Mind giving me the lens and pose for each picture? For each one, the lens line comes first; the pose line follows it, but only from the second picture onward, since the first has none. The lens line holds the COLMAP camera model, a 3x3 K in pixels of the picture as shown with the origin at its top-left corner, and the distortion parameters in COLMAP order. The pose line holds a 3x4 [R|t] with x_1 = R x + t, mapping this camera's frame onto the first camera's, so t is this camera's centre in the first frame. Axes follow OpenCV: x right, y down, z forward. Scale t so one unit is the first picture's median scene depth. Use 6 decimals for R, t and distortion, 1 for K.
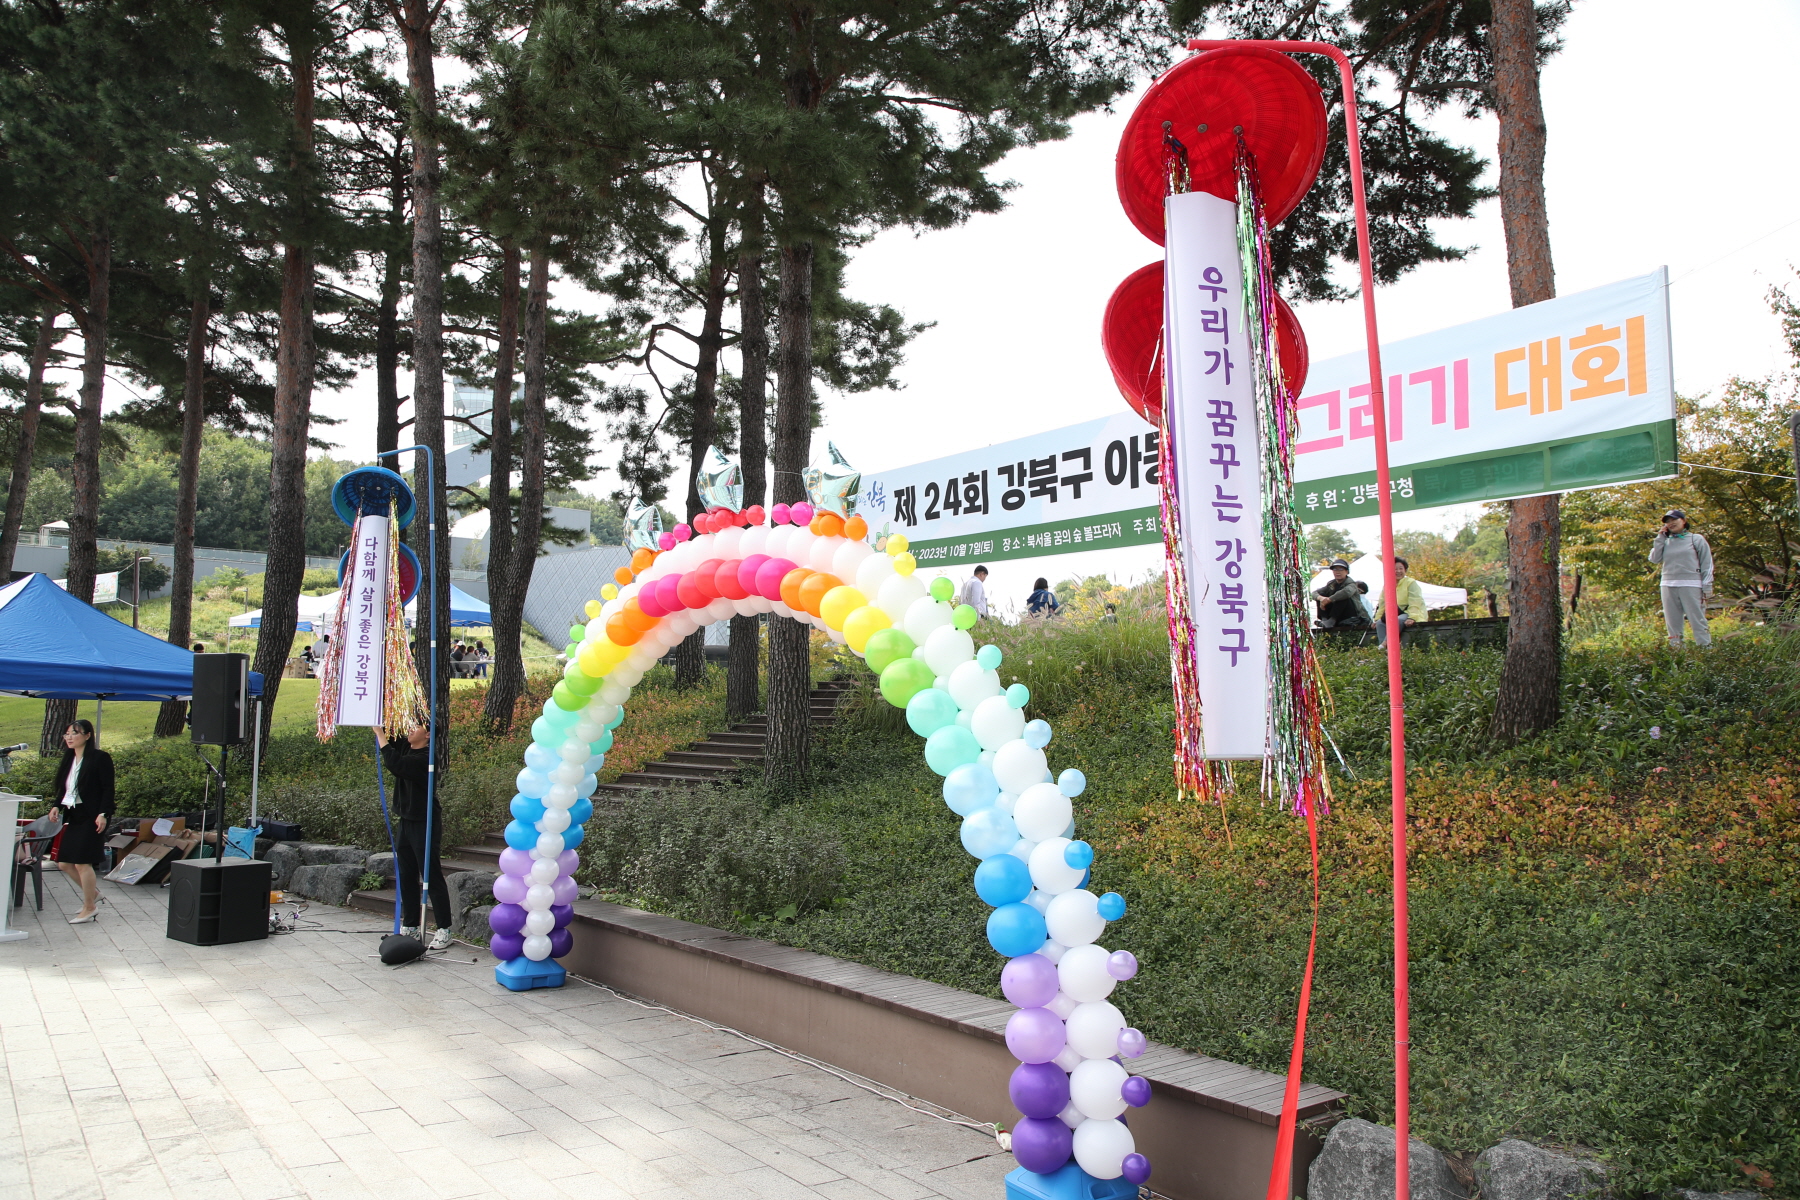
lens RADIAL K [[1227.6, 0, 907.0], [0, 1227.6, 617.2], [0, 0, 1]] dist [-0.077342, 0.040408]
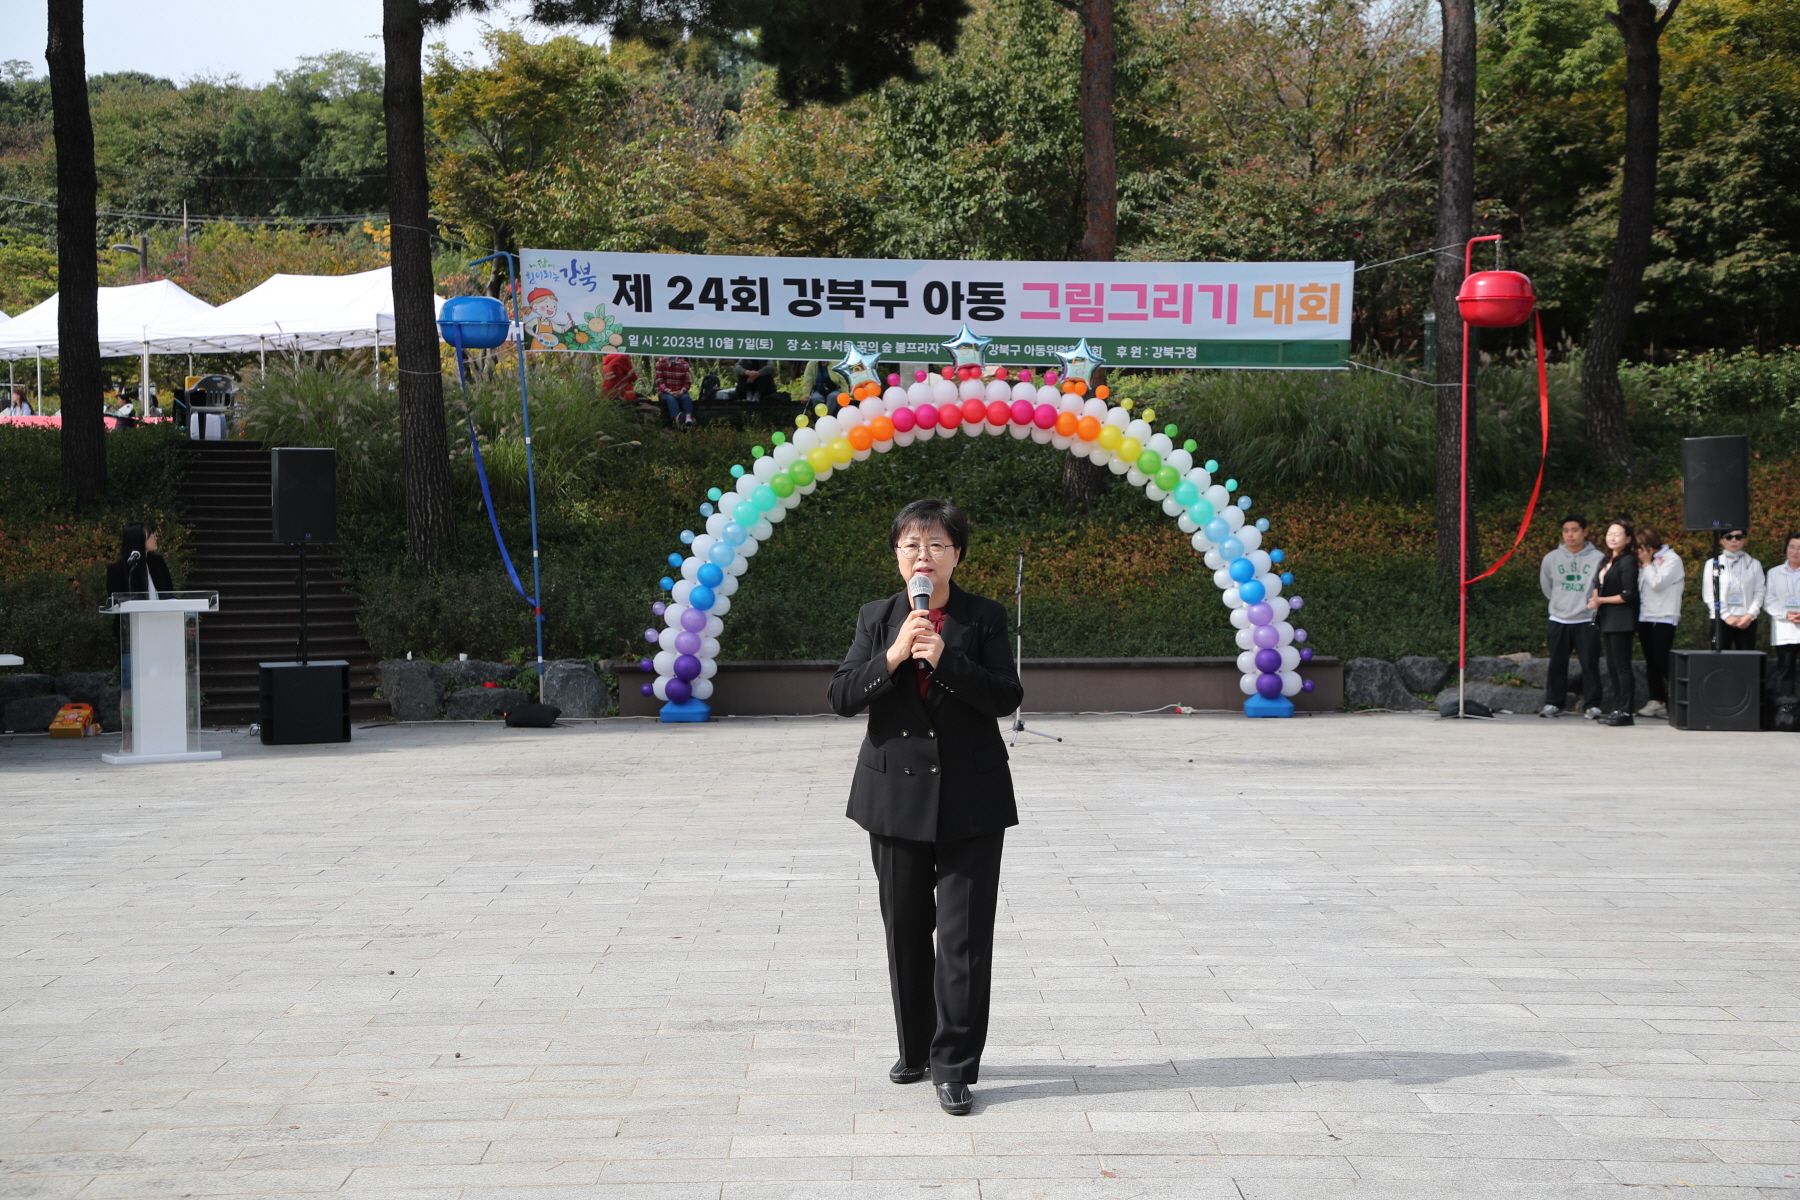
lens RADIAL K [[2408.6, 0, 895.3], [0, 2408.6, 596.6], [0, 0, 1]] dist [0.165602, 0.000000]
pose [[0.617808, -0.056858, 0.784271, -1.892111], [-0.051988, 0.992247, 0.112889, -0.098307], [-0.784609, -0.110516, 0.610062, -0.578452]]
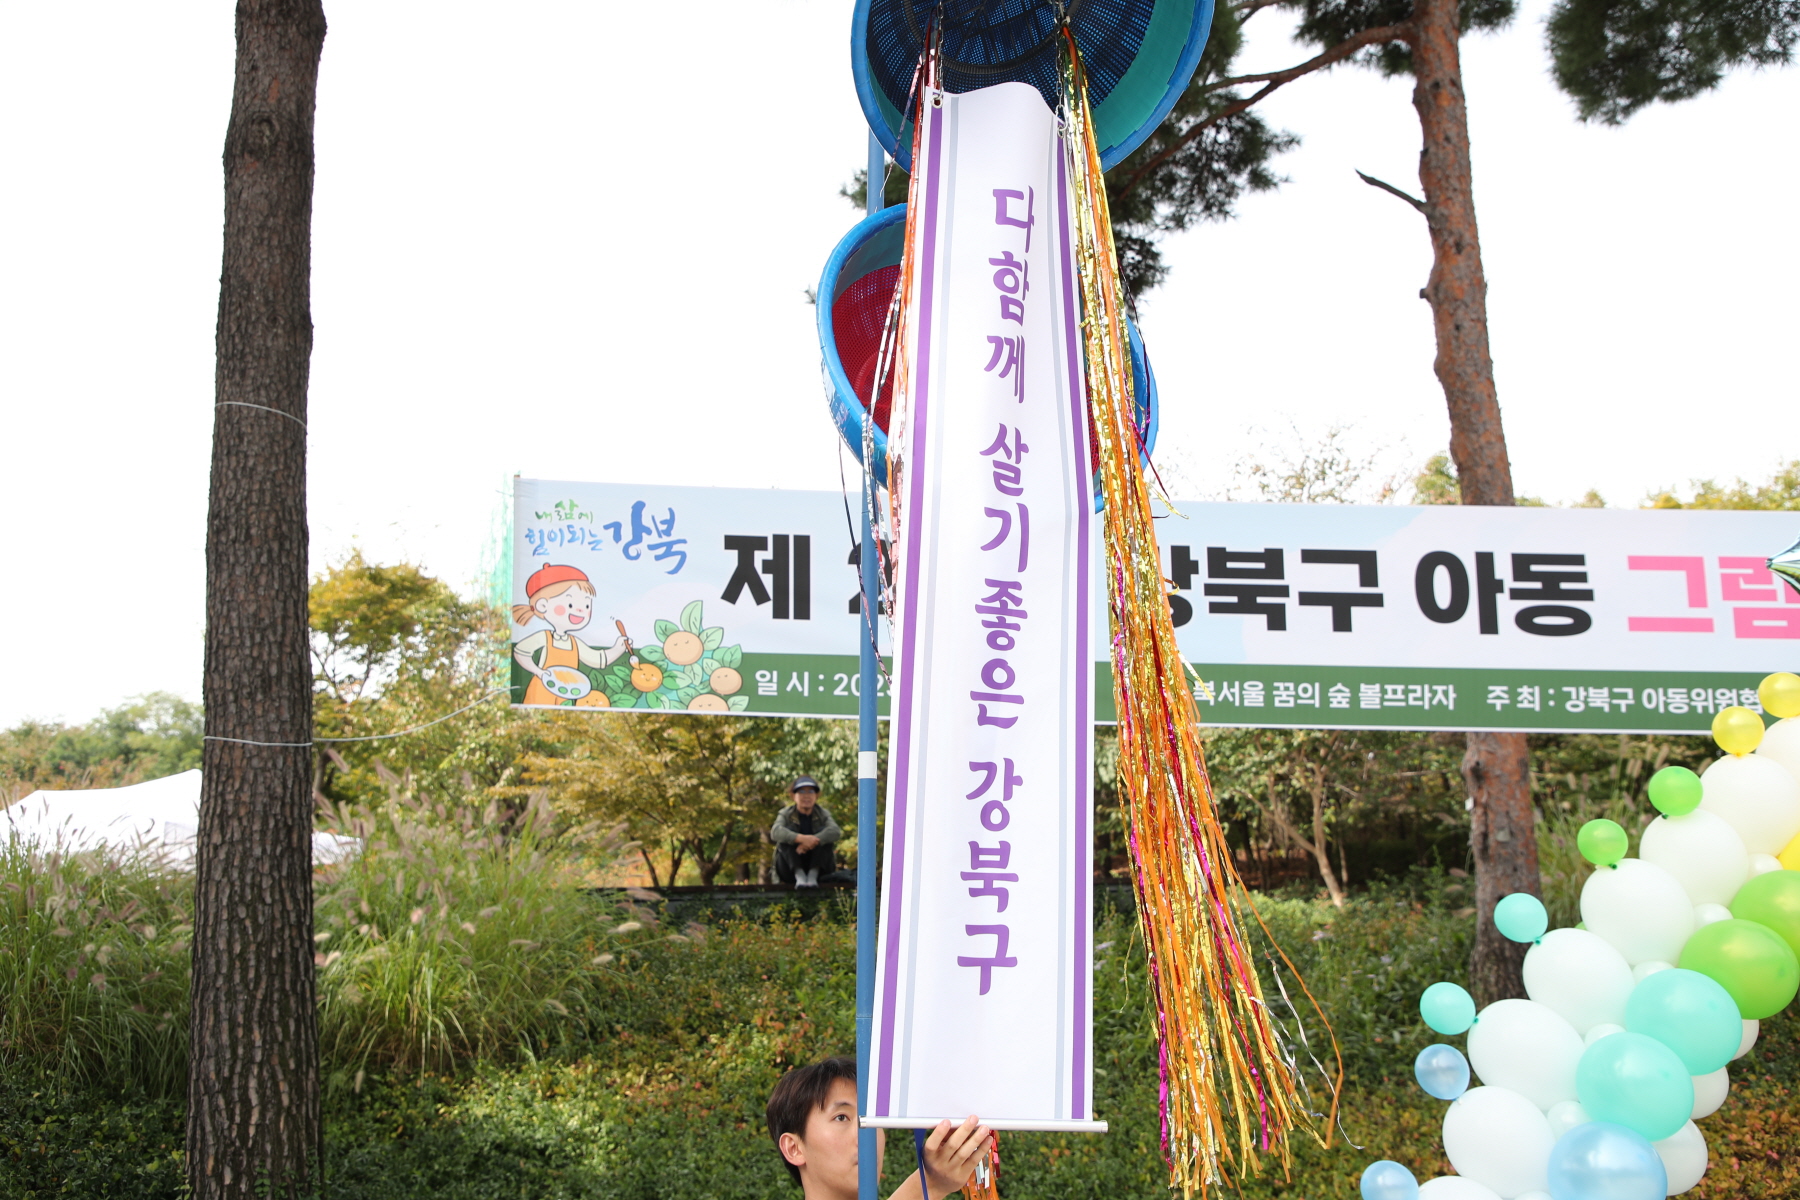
lens RADIAL K [[1741.3, 0, 897.0], [0, 1741.3, 606.9], [0, 0, 1]] dist [0.049730, 0.000000]
pose [[0.468058, 0.184290, 0.864268, -0.693766], [-0.038956, 0.981365, -0.188162, 0.055790], [-0.882839, 0.054403, 0.466515, 0.828443]]
